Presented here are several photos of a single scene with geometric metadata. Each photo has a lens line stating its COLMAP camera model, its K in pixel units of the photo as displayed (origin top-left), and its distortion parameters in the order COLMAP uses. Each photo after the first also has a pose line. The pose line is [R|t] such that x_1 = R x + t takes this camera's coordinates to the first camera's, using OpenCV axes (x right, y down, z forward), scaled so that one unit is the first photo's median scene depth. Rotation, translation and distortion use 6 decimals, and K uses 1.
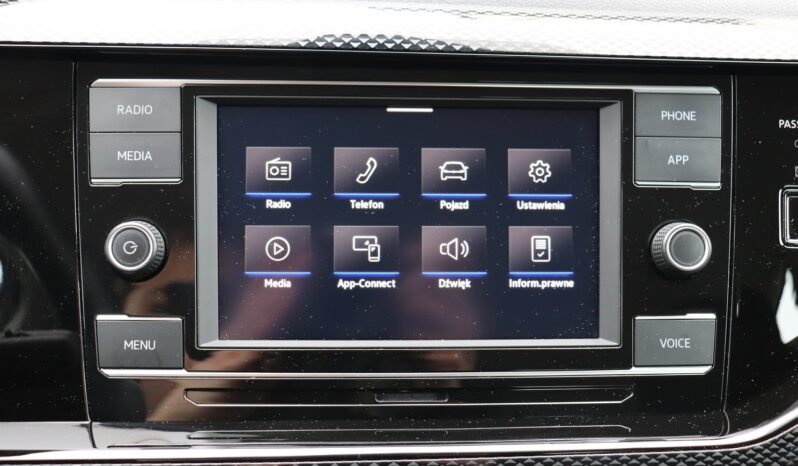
lens RADIAL K [[1043.6, 0, 413.5], [0, 1043.6, 245.6], [0, 0, 1]] dist [-0.007273, 0.000000]
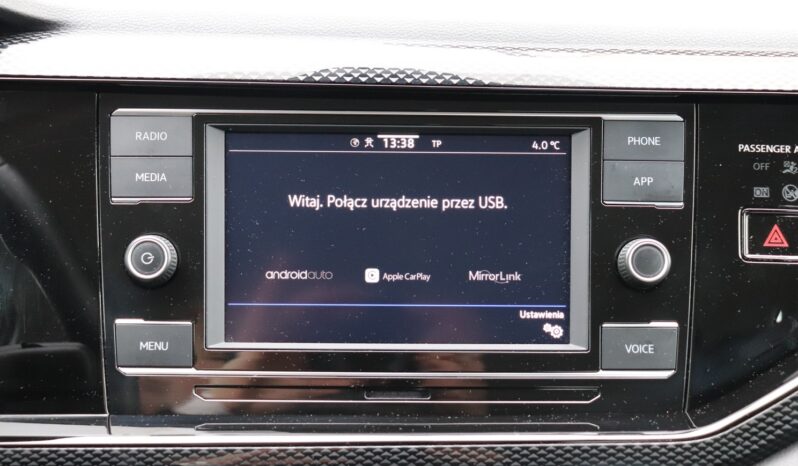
lens RADIAL K [[1238.2, 0, 402.2], [0, 1238.2, 235.8], [0, 0, 1]] dist [0.099445, 0.000000]
pose [[0.999194, 0.003326, -0.039996, 0.054727], [-0.004447, 0.999599, -0.027968, 0.012787], [0.039887, 0.028123, 0.998808, -0.316620]]
